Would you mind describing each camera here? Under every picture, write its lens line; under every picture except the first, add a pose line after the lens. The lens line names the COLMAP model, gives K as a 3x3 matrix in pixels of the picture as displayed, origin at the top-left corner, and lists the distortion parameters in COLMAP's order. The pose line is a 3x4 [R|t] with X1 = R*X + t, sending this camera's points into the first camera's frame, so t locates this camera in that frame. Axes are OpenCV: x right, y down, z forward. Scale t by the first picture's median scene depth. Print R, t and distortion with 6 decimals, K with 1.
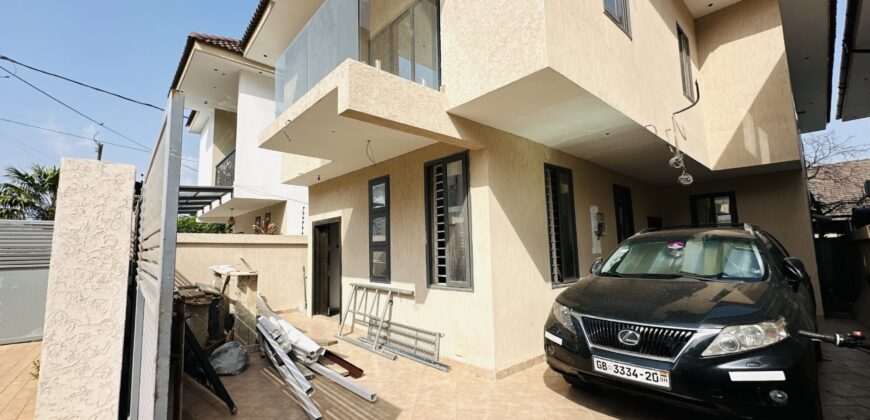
lens RADIAL K [[348.8, 0, 434.5], [0, 348.8, 210.5], [0, 0, 1]] dist [-0.002542, 0.000843]
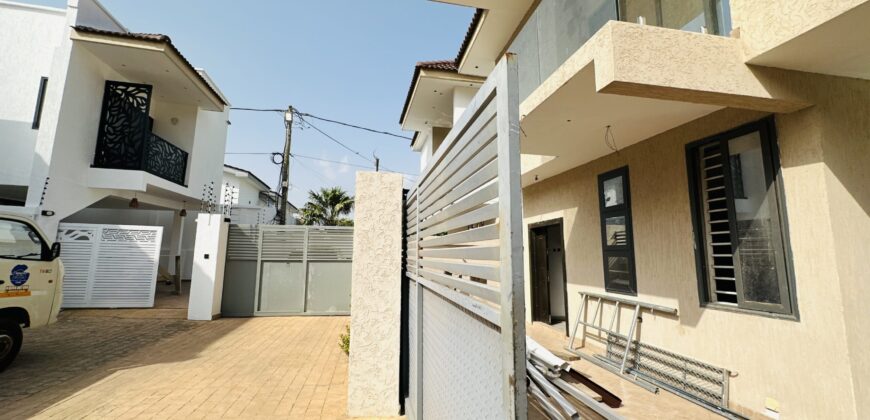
lens RADIAL K [[348.8, 0, 434.5], [0, 348.8, 210.5], [0, 0, 1]] dist [-0.002542, 0.000843]
pose [[0.860215, -0.036904, -0.508595, -0.122425], [0.030567, 0.999316, -0.020812, 0.010049], [0.509015, 0.002357, 0.860754, 0.049007]]
